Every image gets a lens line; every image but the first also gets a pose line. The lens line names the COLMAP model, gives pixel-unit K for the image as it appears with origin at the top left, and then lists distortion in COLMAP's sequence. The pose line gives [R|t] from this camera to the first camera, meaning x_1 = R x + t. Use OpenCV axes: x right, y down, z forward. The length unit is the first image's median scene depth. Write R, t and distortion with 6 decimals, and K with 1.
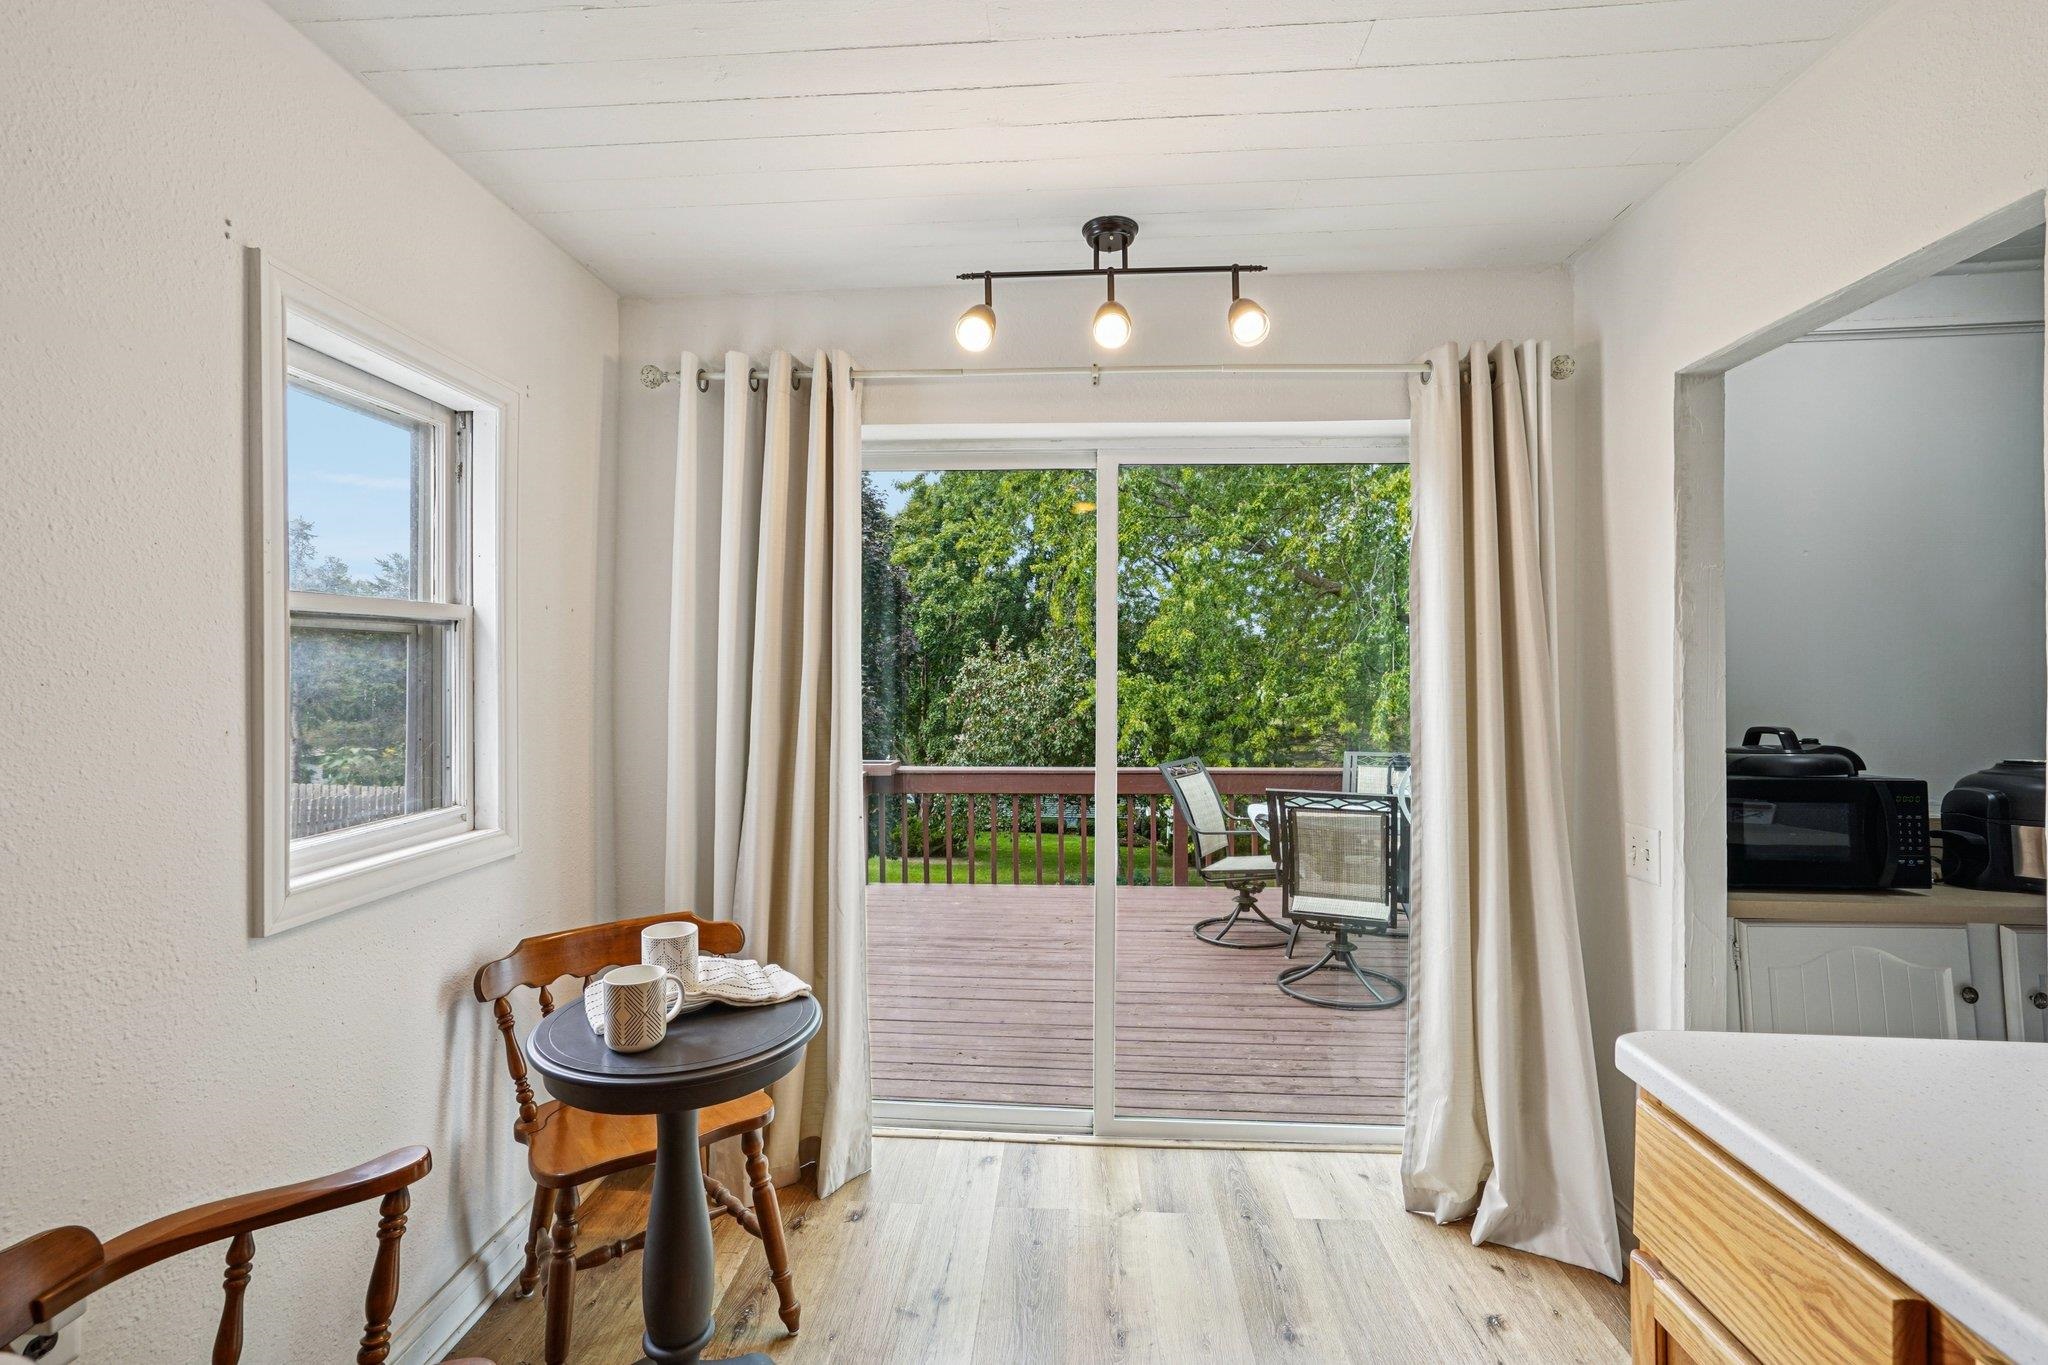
lens RADIAL K [[962.6, 0, 996.3], [0, 962.6, 663.9], [0, 0, 1]] dist [0.001608, 0.000369]
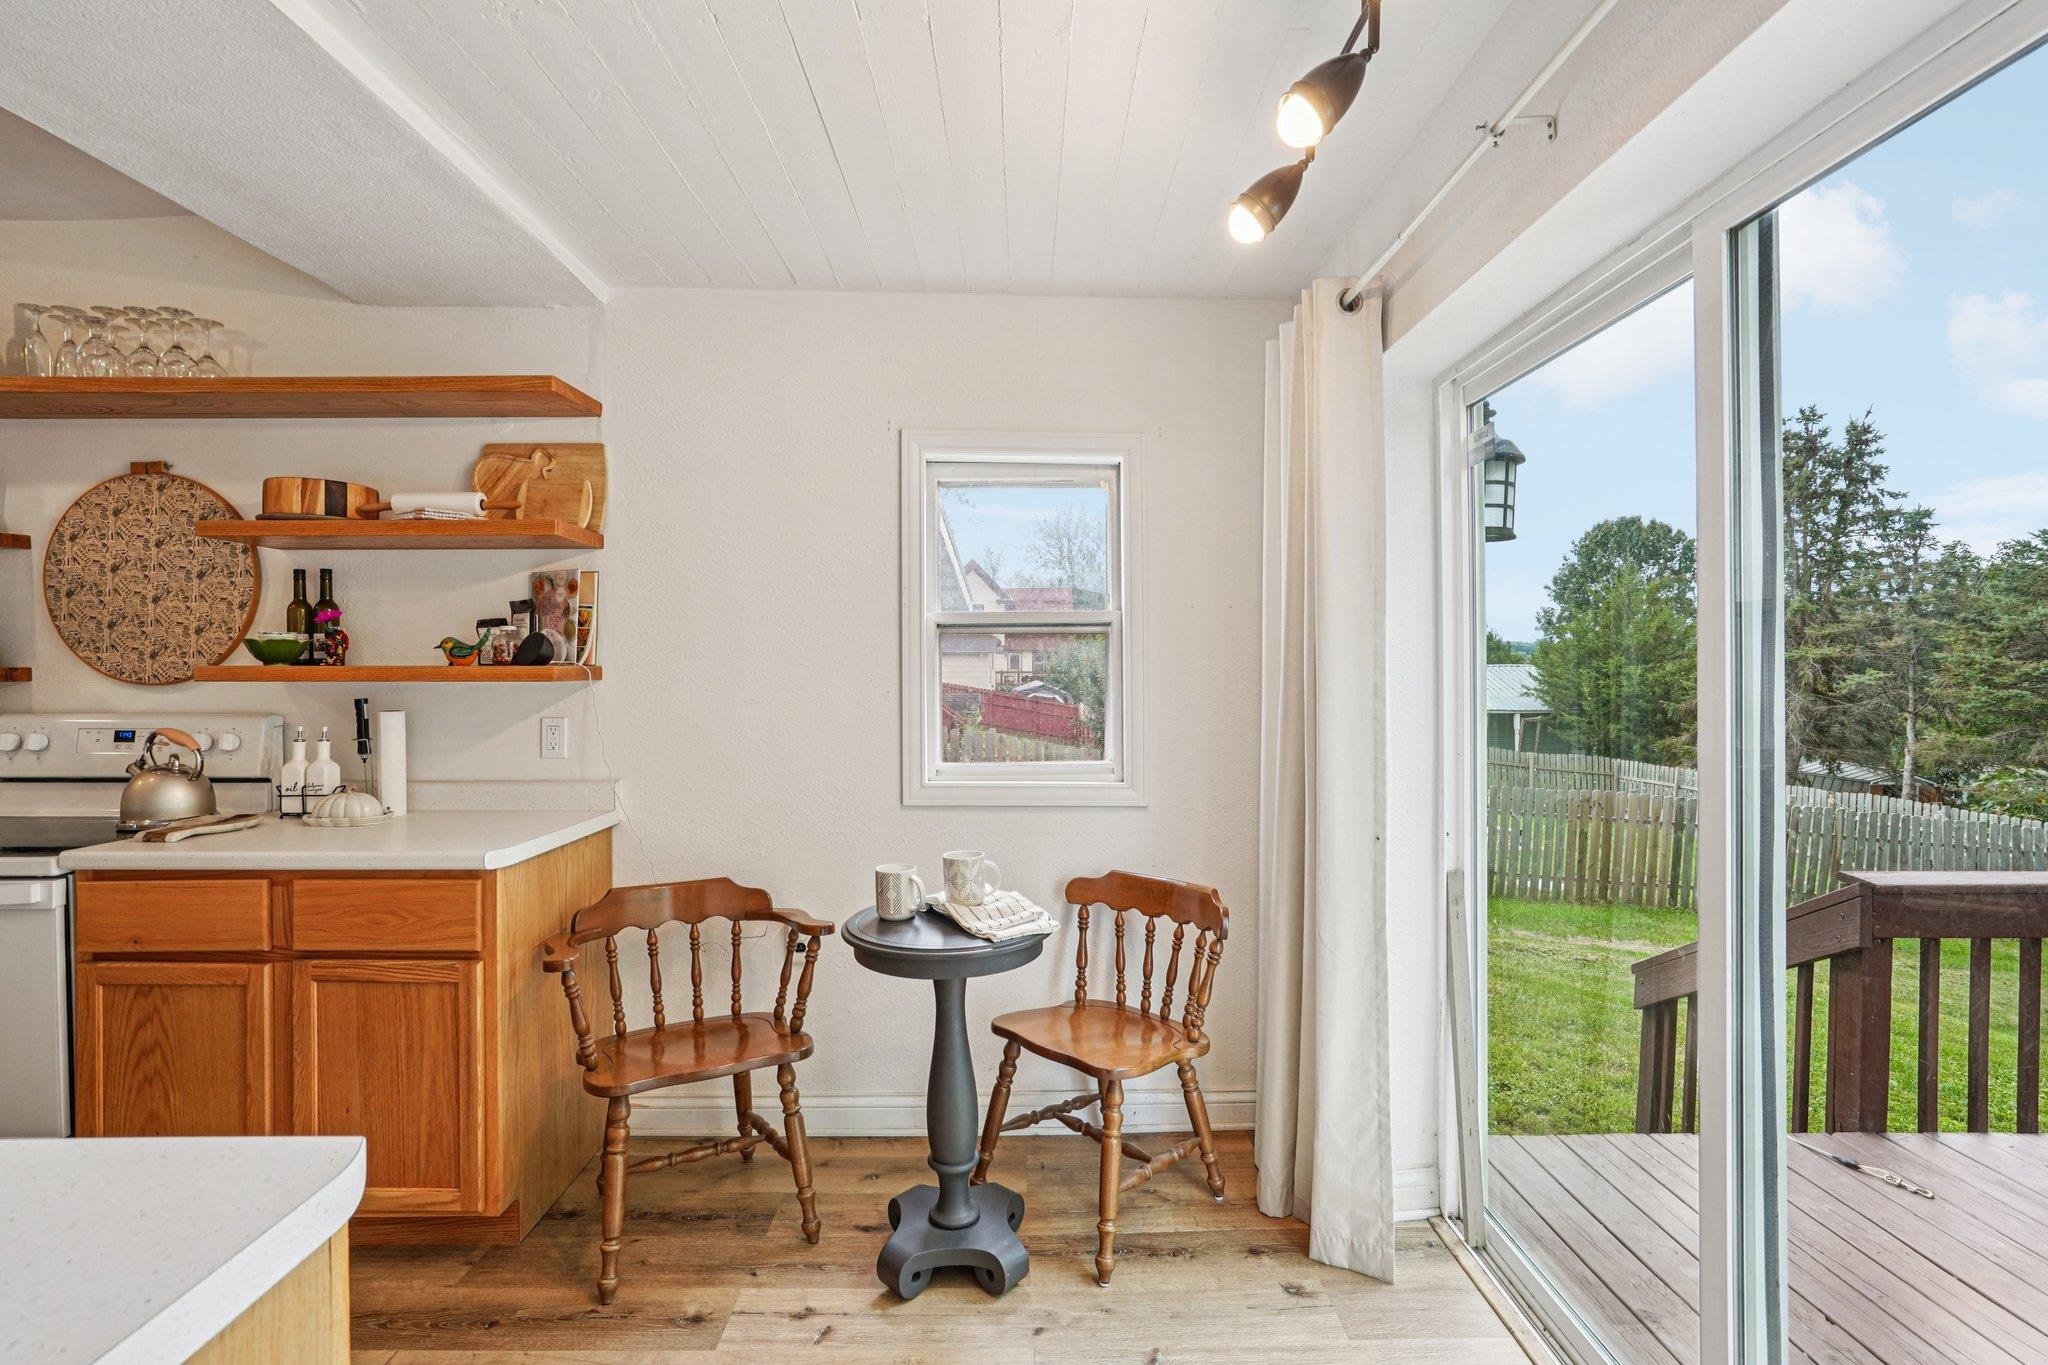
lens RADIAL K [[941.9, 0, 1003.5], [0, 941.9, 670.9], [0, 0, 1]] dist [-0.037011, 0.014119]
pose [[0.073381, -0.003279, -0.997299, 0.752071], [0.003421, 0.999990, -0.003036, 0.026526], [0.997298, -0.003189, 0.073392, 0.777664]]
